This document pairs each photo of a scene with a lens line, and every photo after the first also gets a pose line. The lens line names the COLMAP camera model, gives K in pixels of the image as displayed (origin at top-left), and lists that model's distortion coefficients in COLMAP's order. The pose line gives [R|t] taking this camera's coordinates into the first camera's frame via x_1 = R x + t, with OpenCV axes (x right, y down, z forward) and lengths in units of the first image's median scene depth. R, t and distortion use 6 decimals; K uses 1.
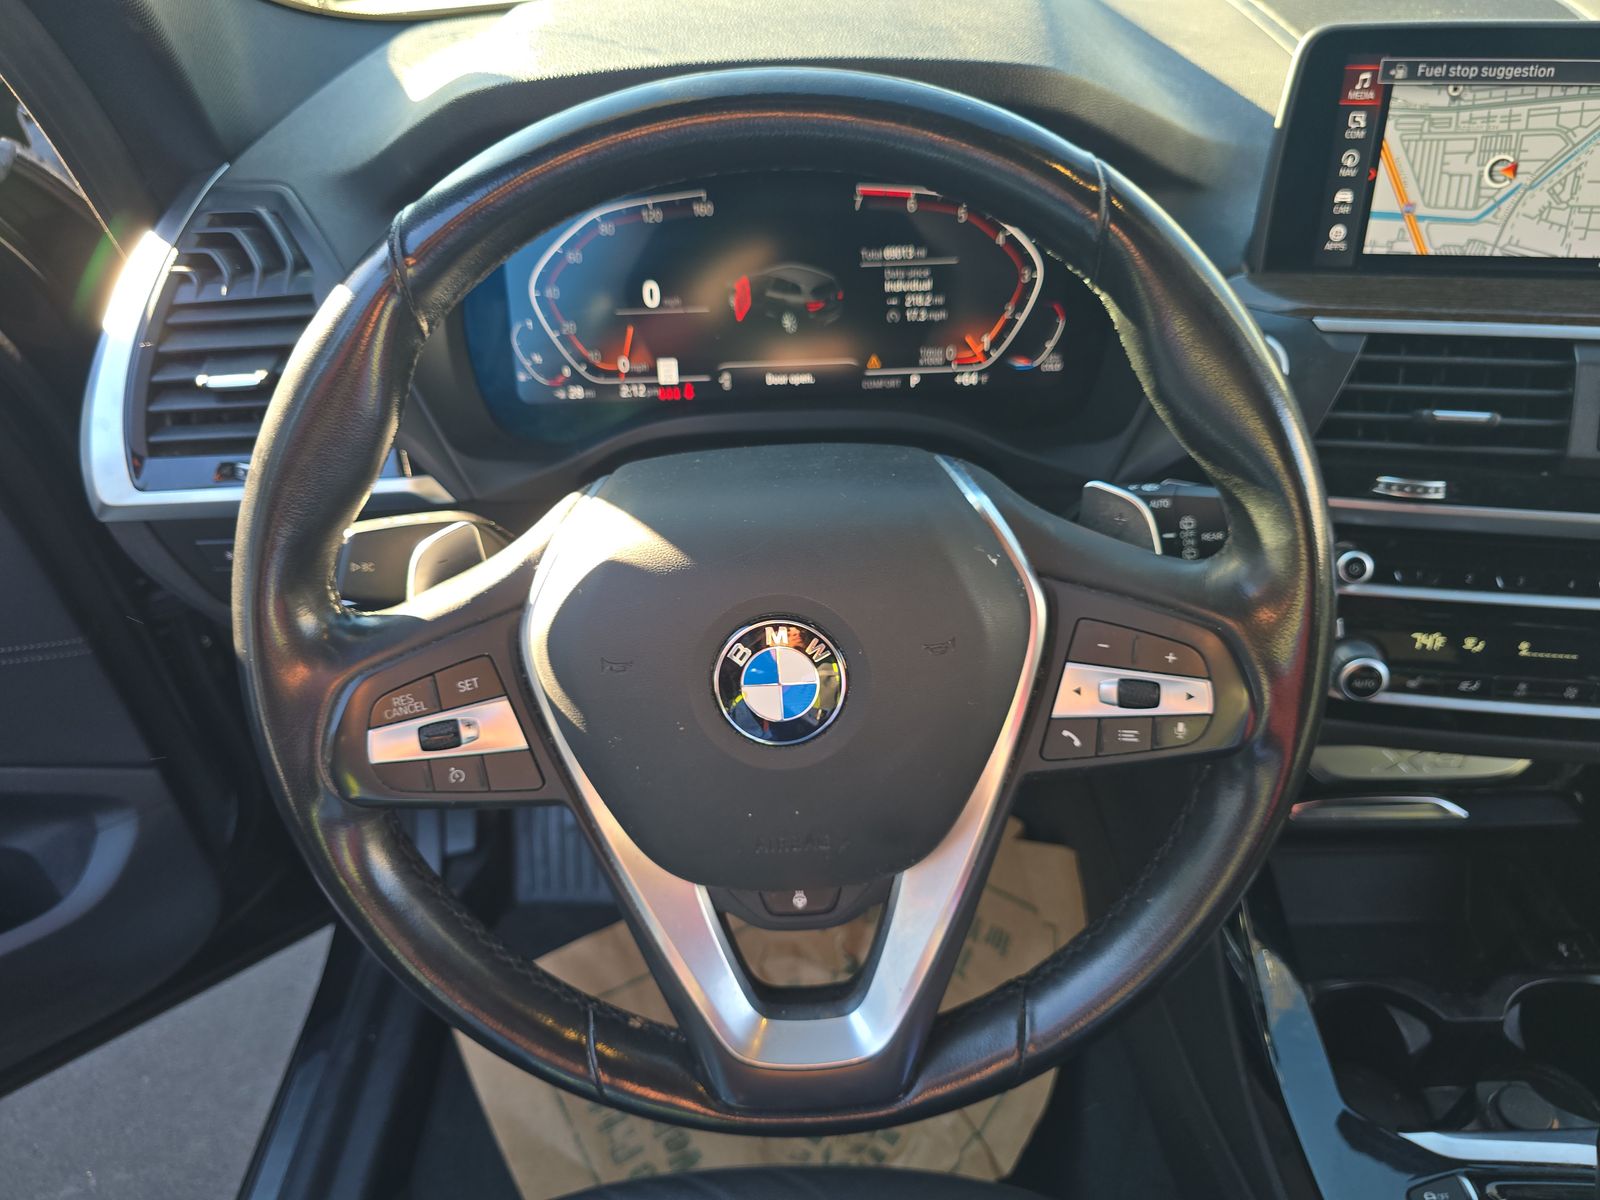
lens RADIAL K [[1067.5, 0, 789.1], [0, 1067.5, 599.3], [0, 0, 1]] dist [0.007519, -0.025727]
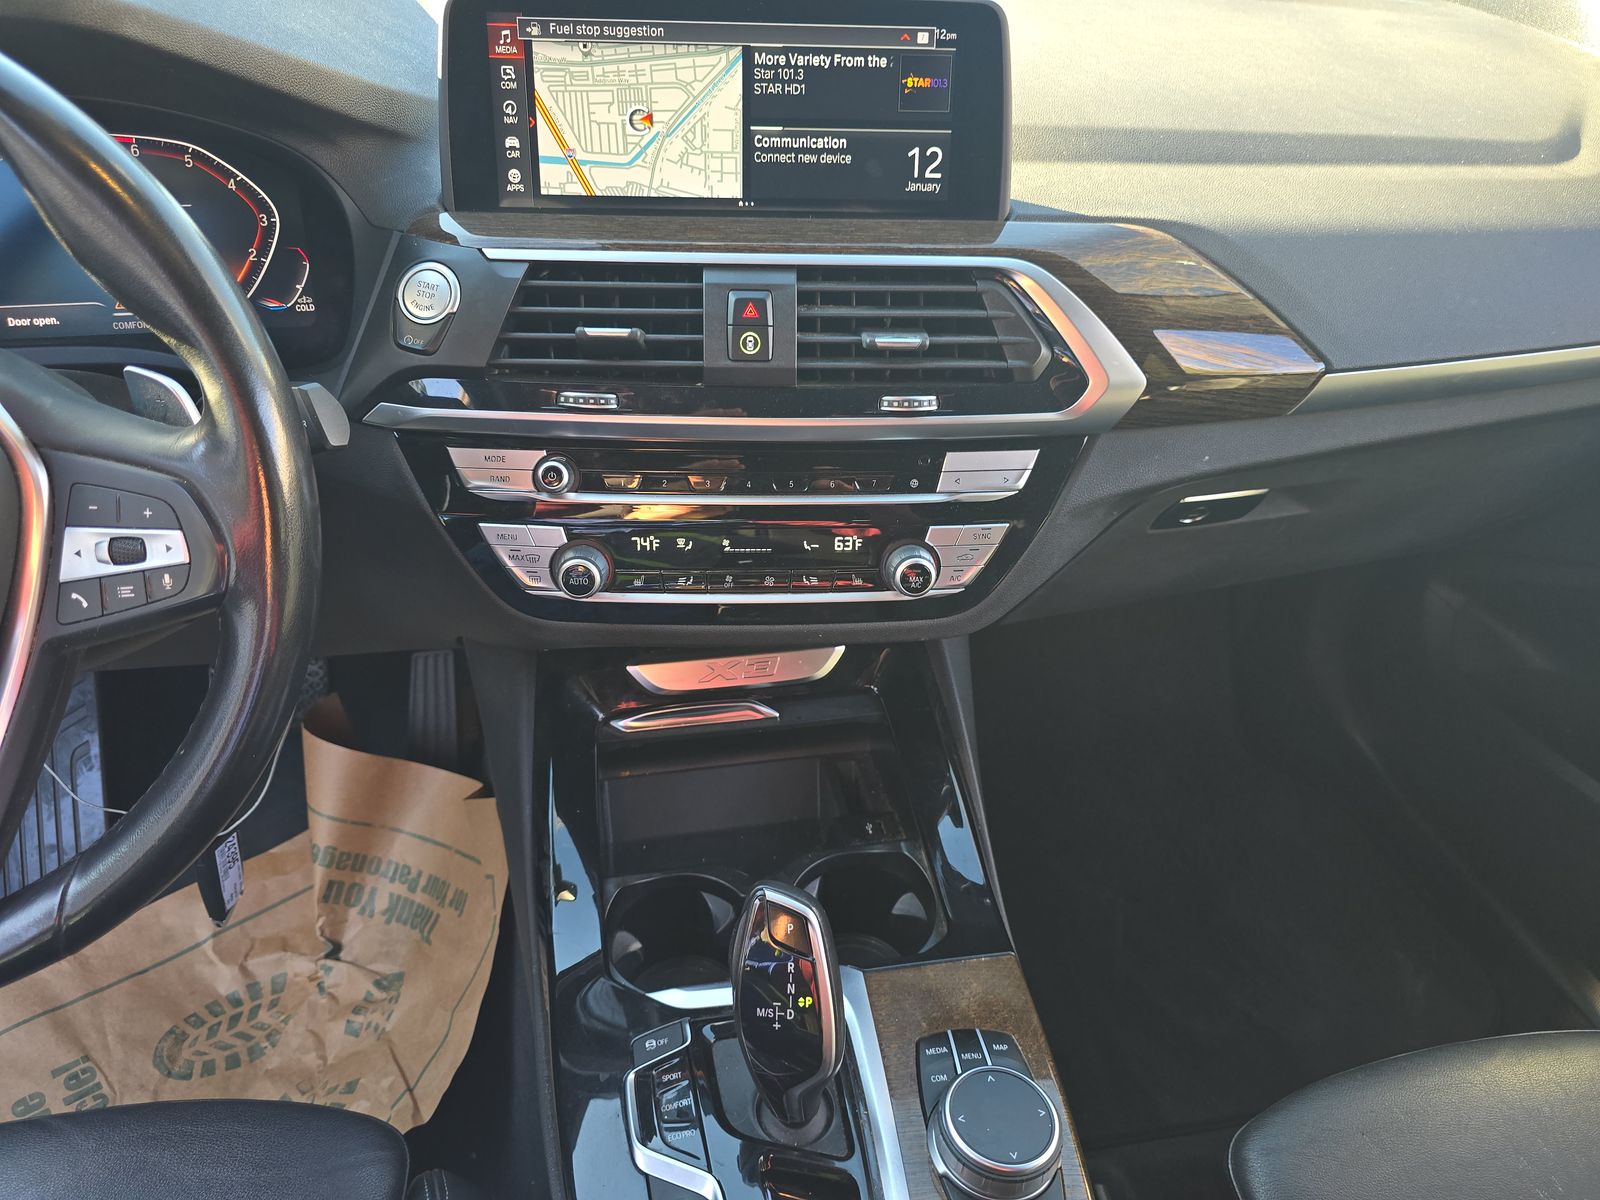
lens RADIAL K [[1067.5, 0, 795.6], [0, 1067.5, 613.4], [0, 0, 1]] dist [0.007519, -0.025727]
pose [[0.976970, -0.058152, 0.205300, 0.558656], [0.065458, 0.997435, -0.028973, 0.166756], [-0.203088, 0.041744, 0.978270, -0.132072]]
